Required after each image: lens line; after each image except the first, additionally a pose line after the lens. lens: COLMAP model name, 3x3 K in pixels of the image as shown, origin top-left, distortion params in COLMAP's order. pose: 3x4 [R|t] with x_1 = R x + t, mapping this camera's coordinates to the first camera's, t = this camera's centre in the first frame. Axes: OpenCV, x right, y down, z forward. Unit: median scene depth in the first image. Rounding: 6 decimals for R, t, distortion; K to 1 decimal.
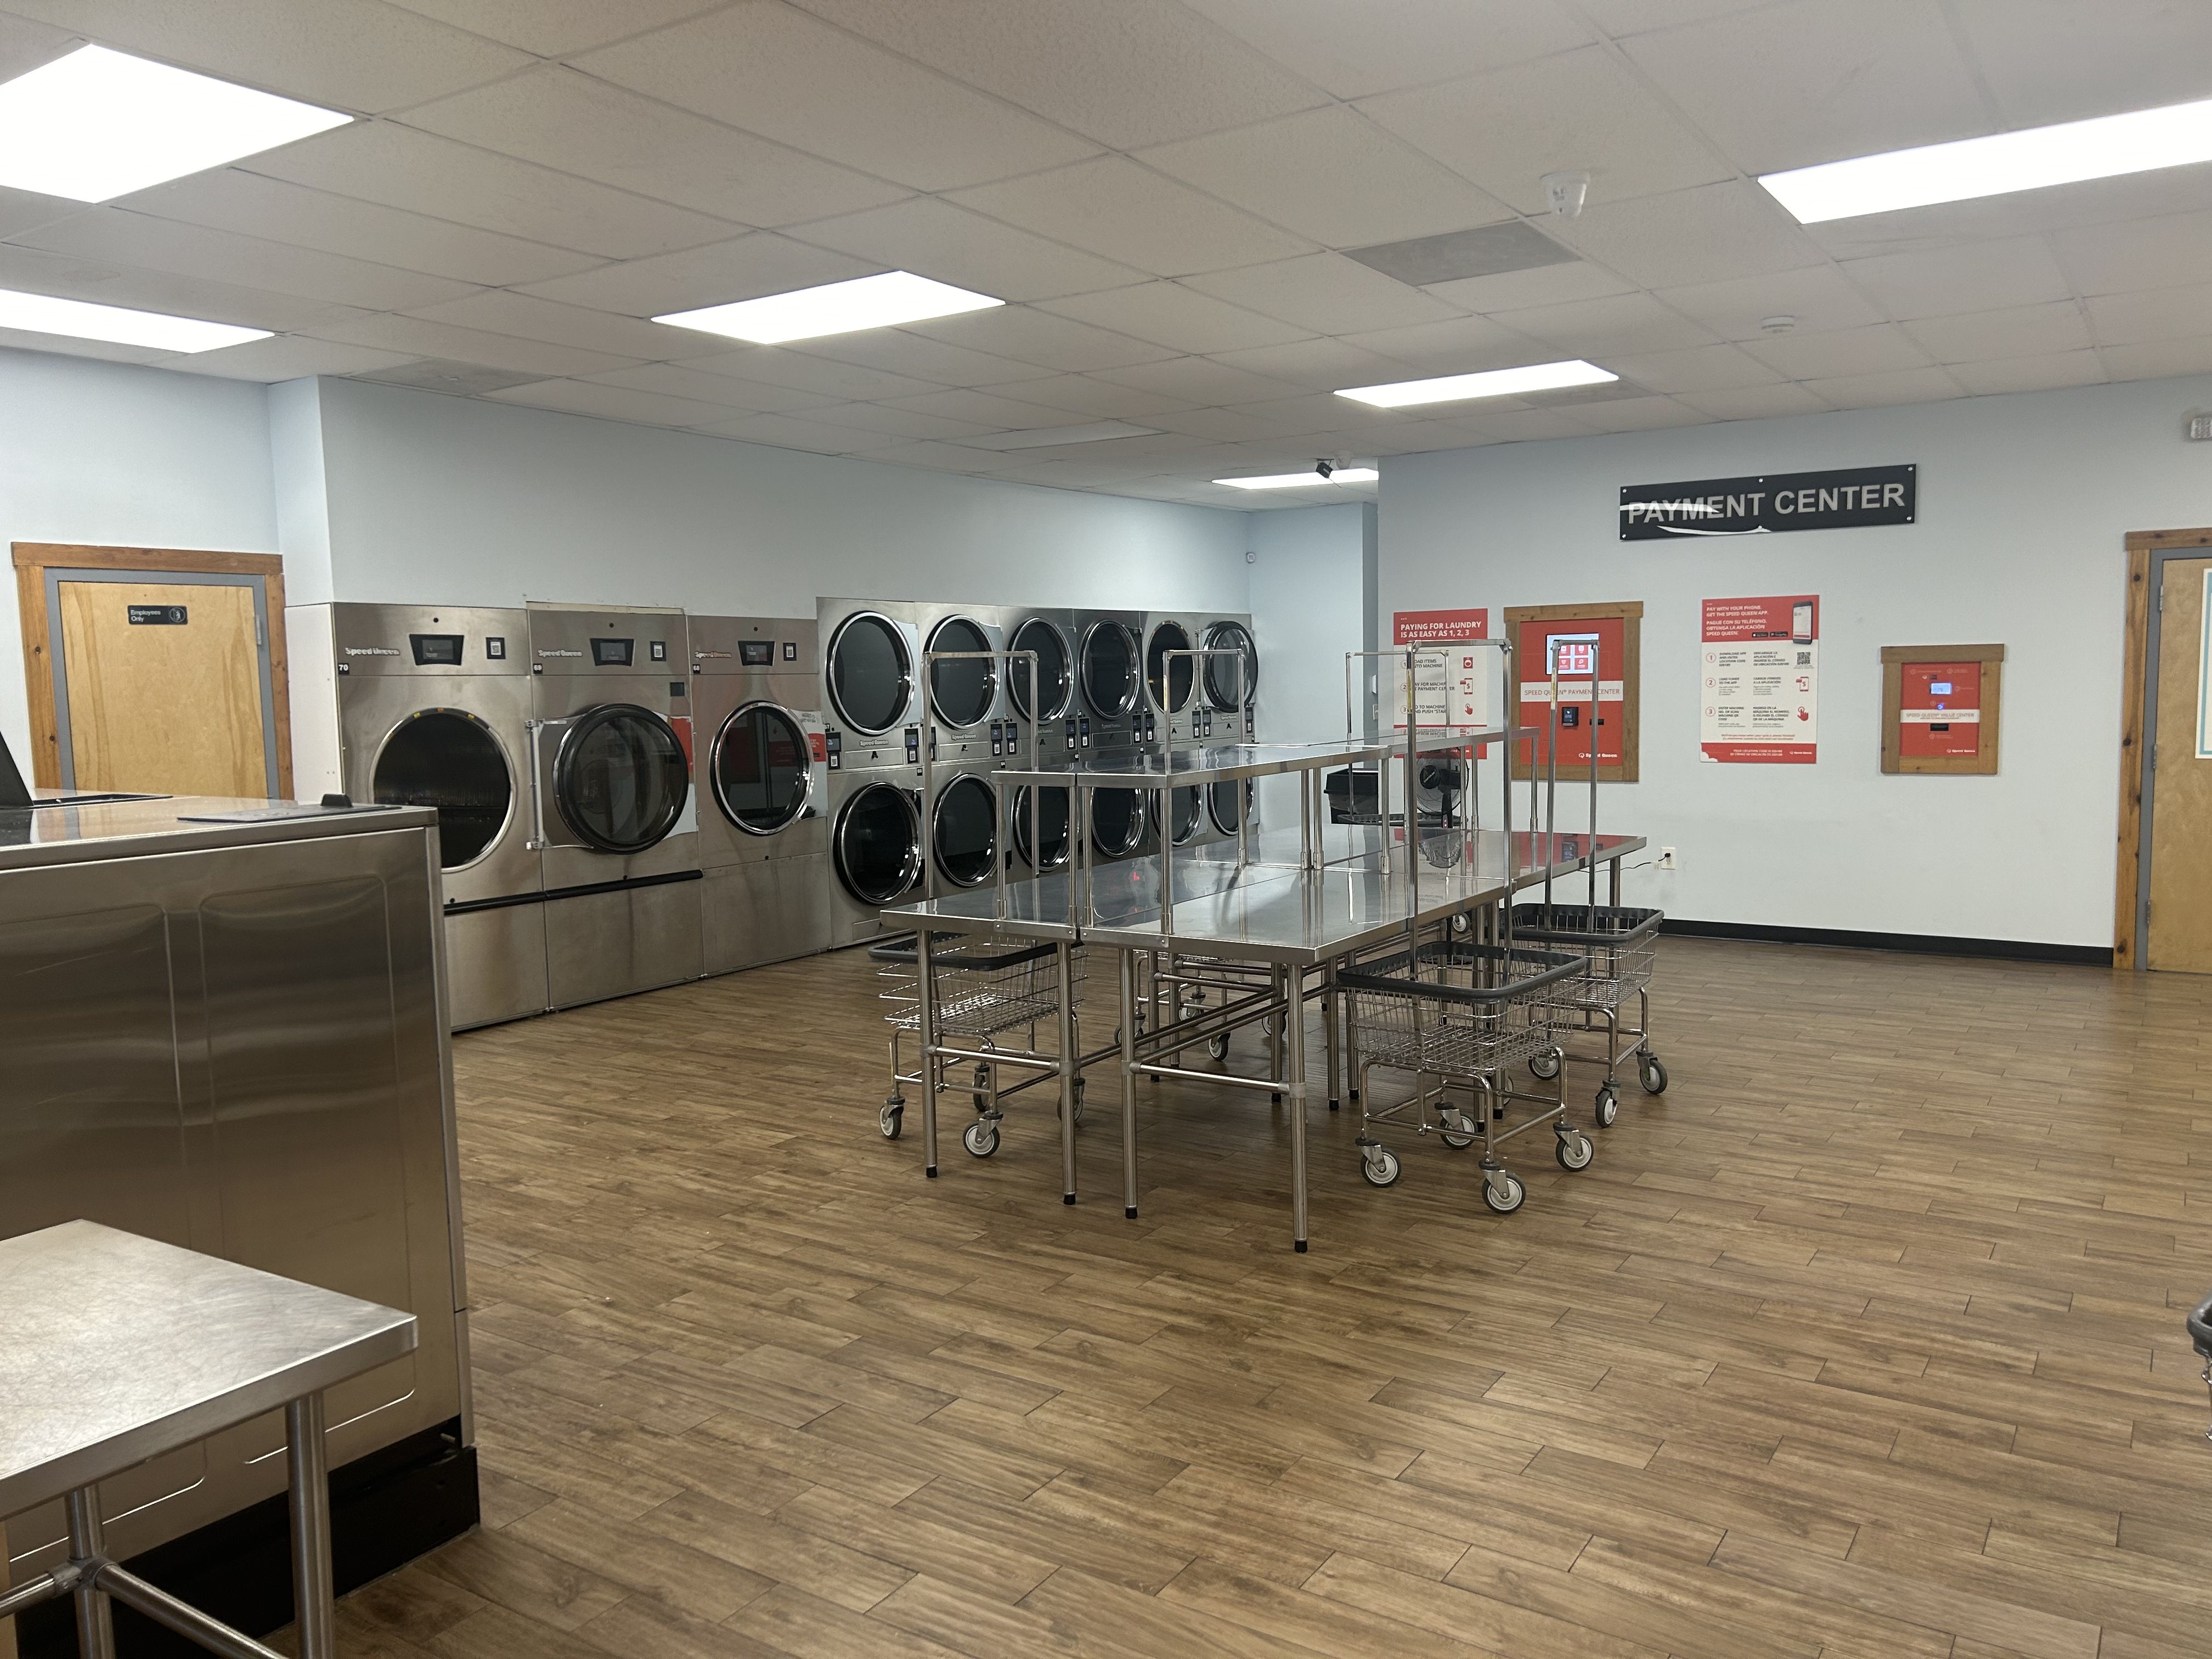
lens RADIAL K [[1672.8, 0, 1106.0], [0, 1672.8, 829.5], [0, 0, 1]] dist [0.002989, 0.001270]
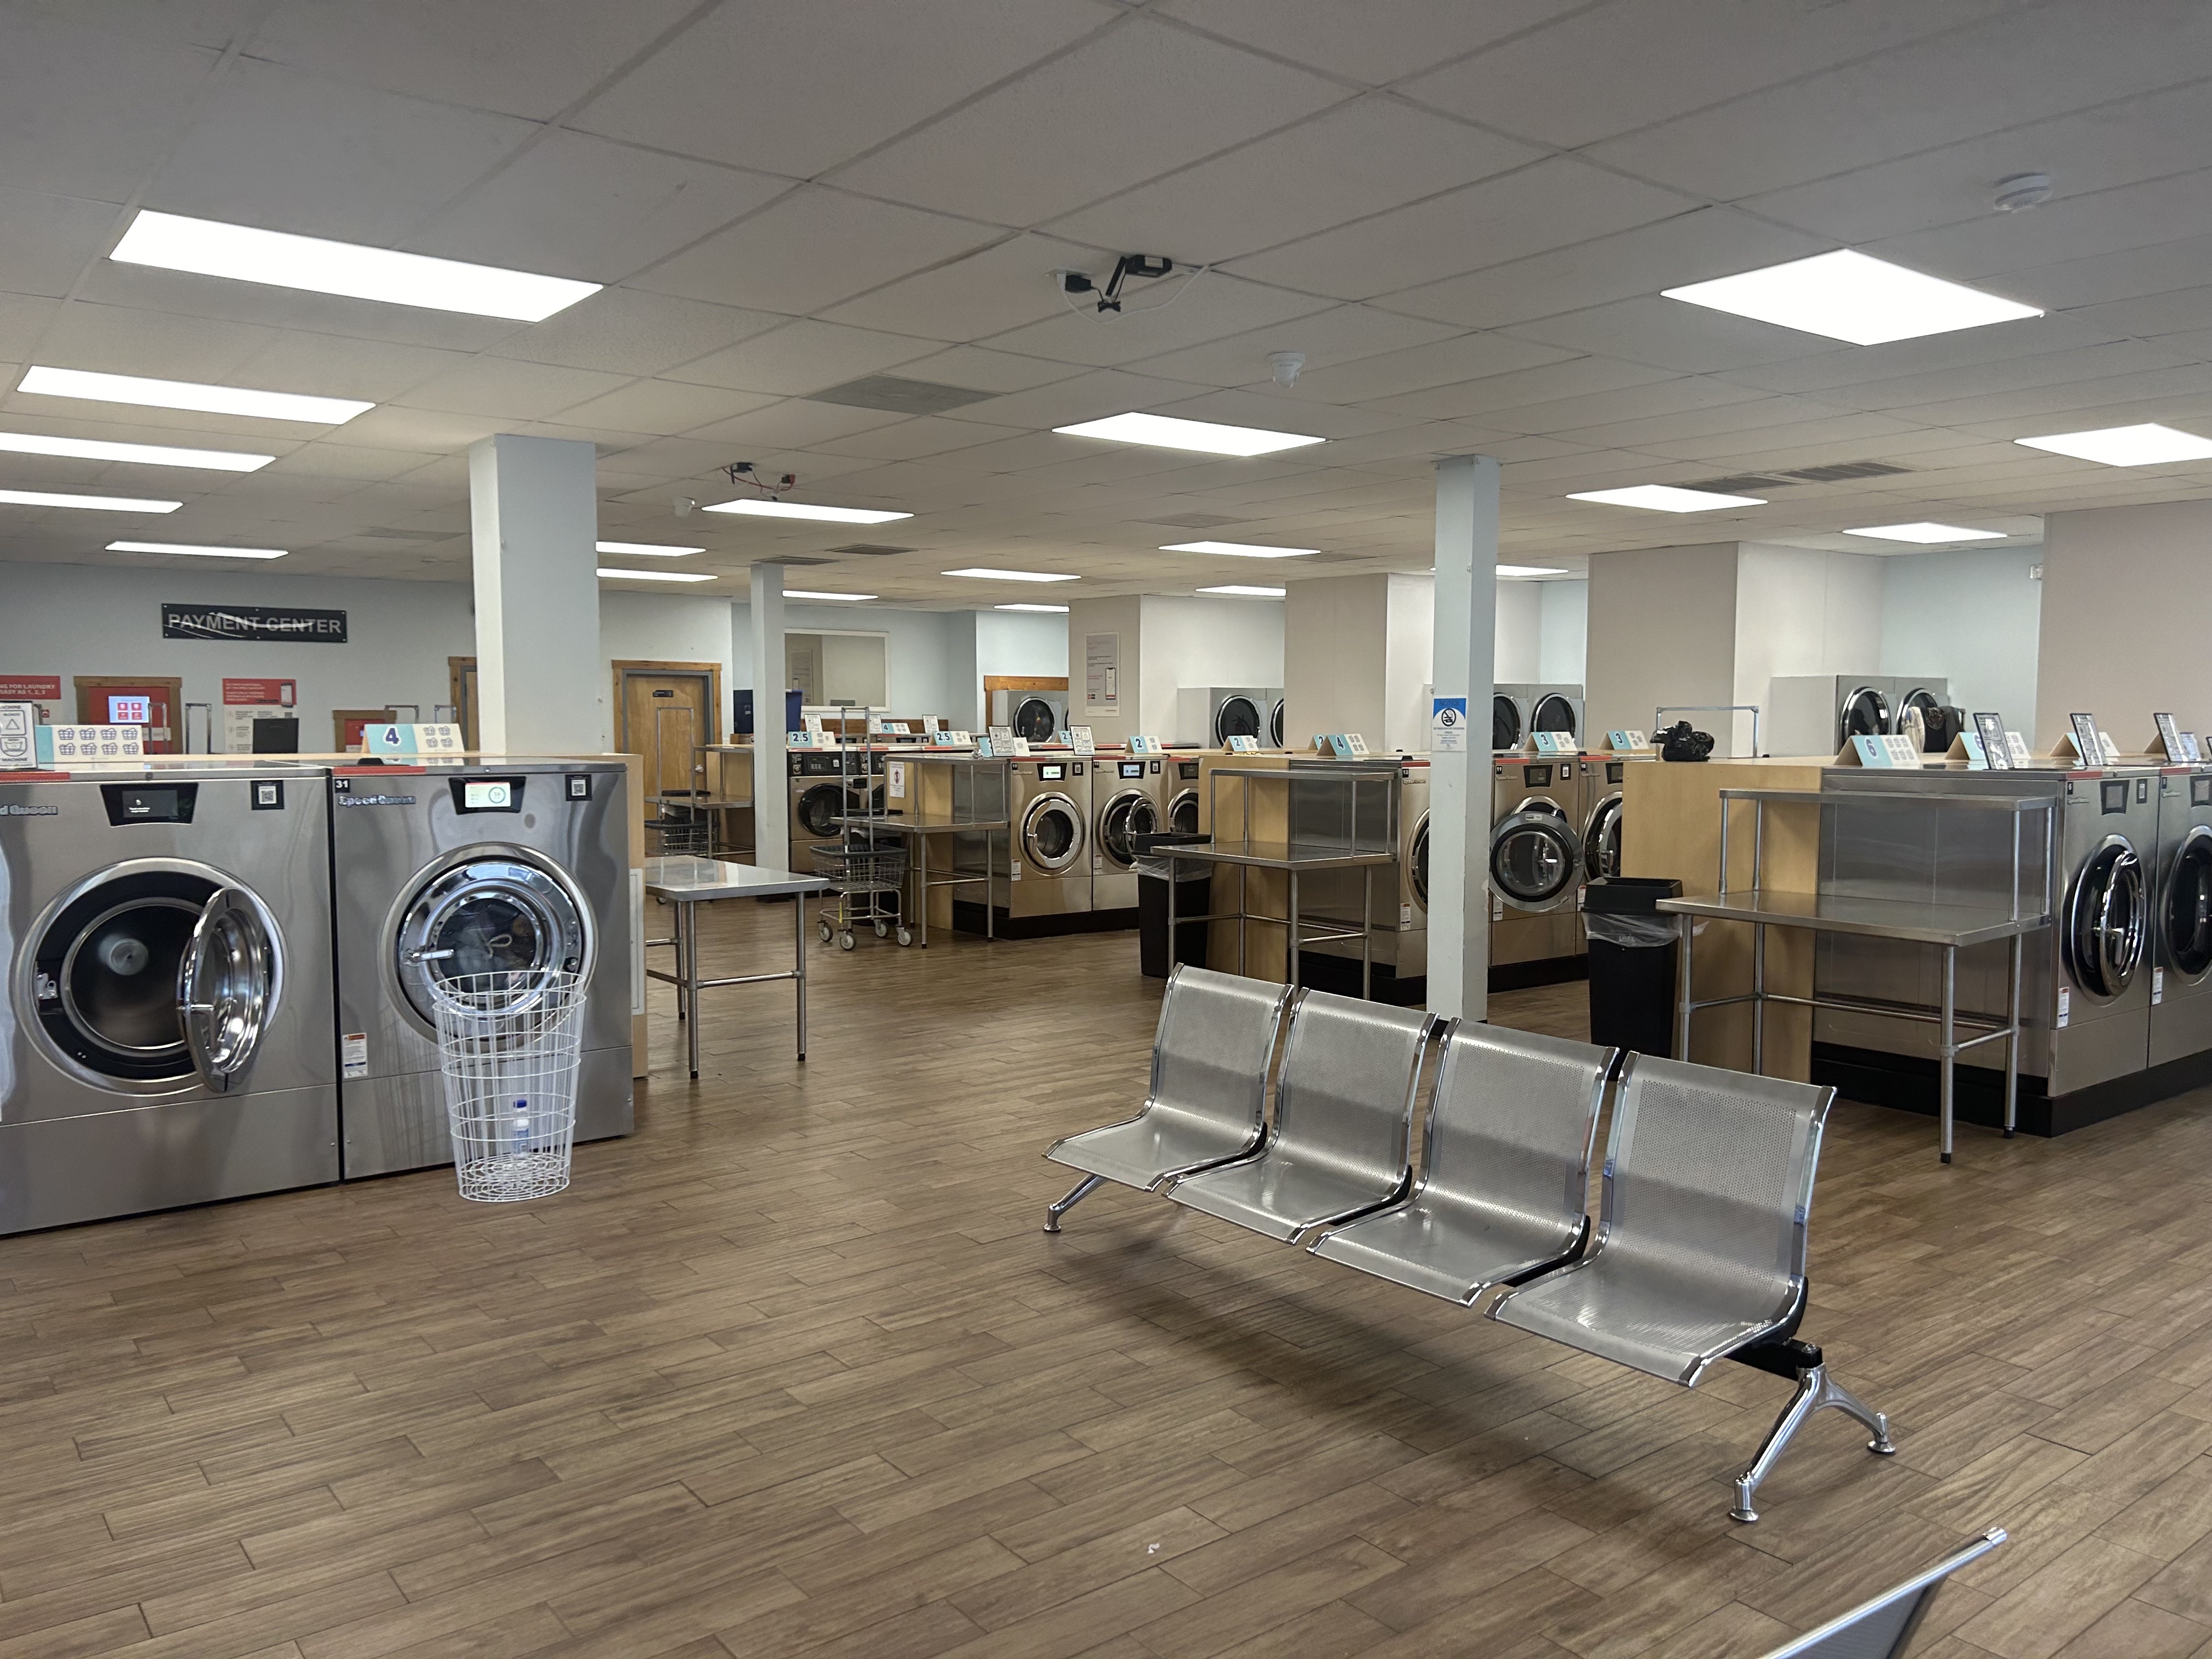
lens RADIAL K [[1672.8, 0, 1106.0], [0, 1672.8, 829.5], [0, 0, 1]] dist [0.002989, 0.001270]
pose [[0.320311, -0.041545, 0.946401, -0.950449], [0.083083, 0.996420, 0.015621, 0.057306], [-0.943662, 0.073626, 0.322616, -0.339398]]
